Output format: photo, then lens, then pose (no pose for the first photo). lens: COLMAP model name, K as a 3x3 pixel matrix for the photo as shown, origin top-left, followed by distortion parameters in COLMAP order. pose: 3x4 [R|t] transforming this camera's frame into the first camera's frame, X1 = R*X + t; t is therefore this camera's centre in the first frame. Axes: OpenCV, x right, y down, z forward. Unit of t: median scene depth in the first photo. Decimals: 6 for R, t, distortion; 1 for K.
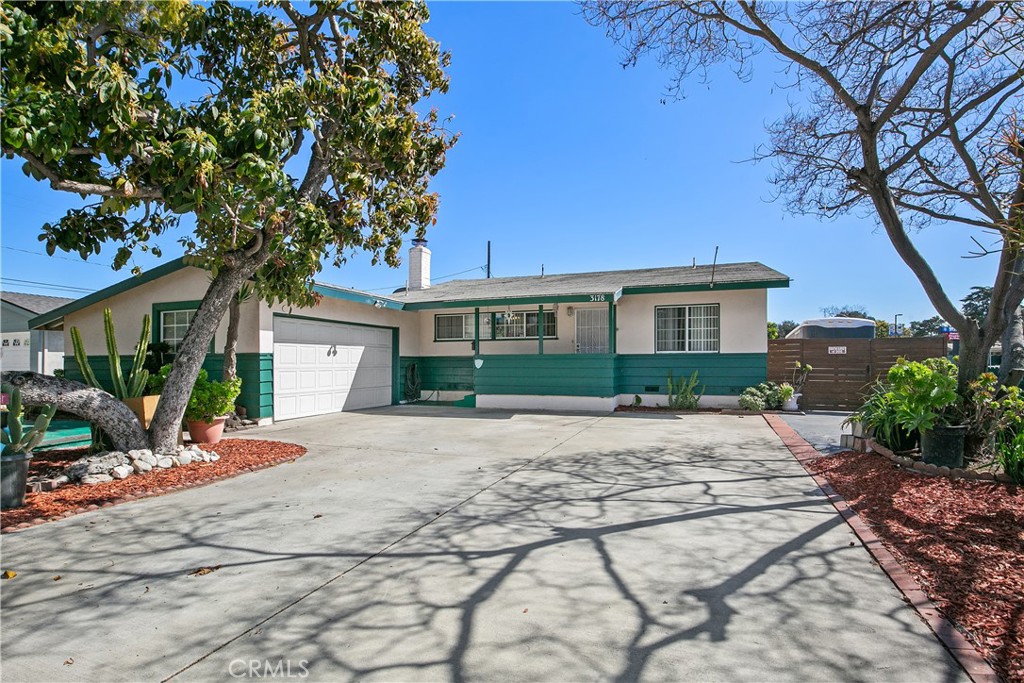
lens RADIAL K [[516.5, 0, 501.1], [0, 516.5, 356.8], [0, 0, 1]] dist [-0.025079, 0.000090]
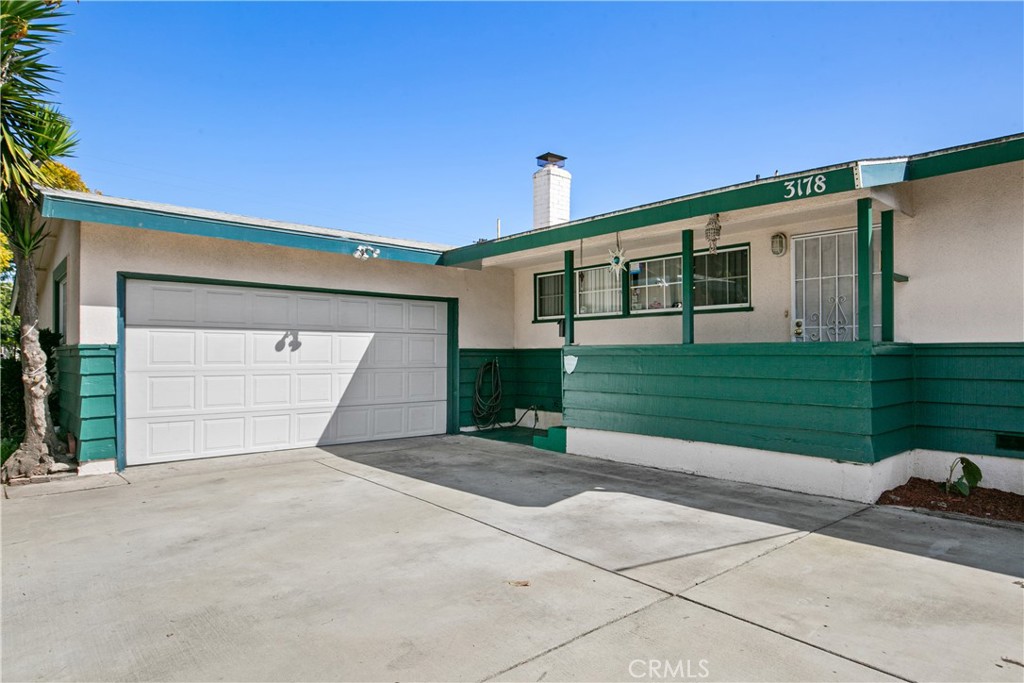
lens RADIAL K [[588.4, 0, 509.7], [0, 588.4, 343.3], [0, 0, 1]] dist [-0.024611, -0.000375]
pose [[0.869150, -0.006422, -0.494507, 0.189711], [0.004836, 0.999978, -0.004485, -0.004746], [0.494525, 0.001506, 0.869162, 0.499920]]
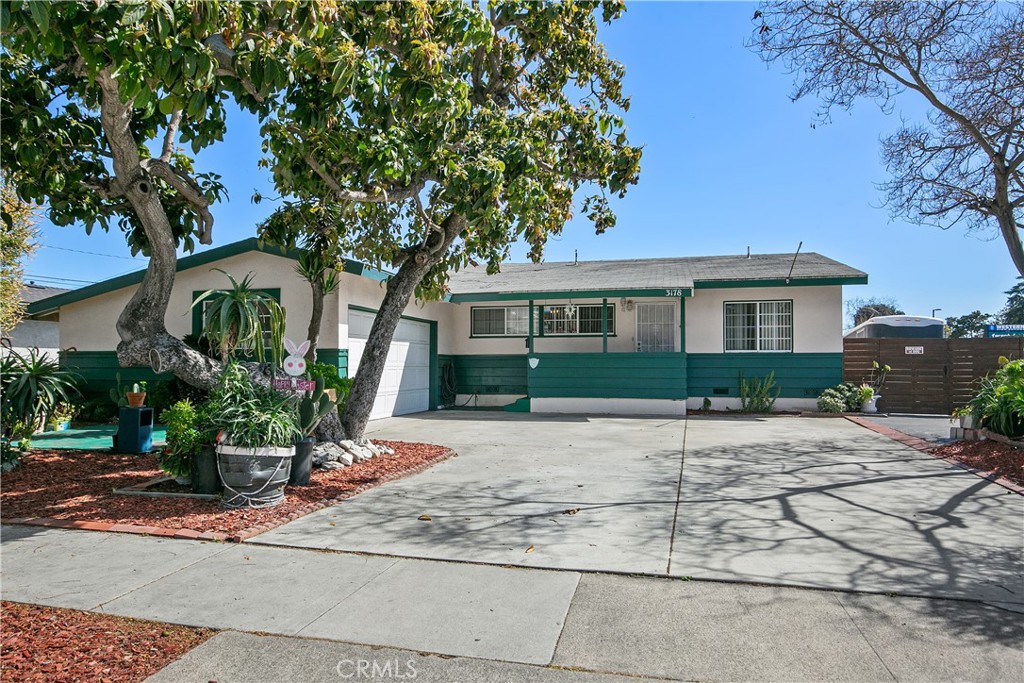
lens RADIAL K [[688.1, 0, 510.9], [0, 688.1, 343.7], [0, 0, 1]] dist [0.002200, 0.000559]
pose [[0.993035, 0.007642, 0.117574, -0.229156], [-0.005055, 0.999739, -0.022285, 0.006720], [-0.117713, 0.021536, 0.992814, -0.181589]]
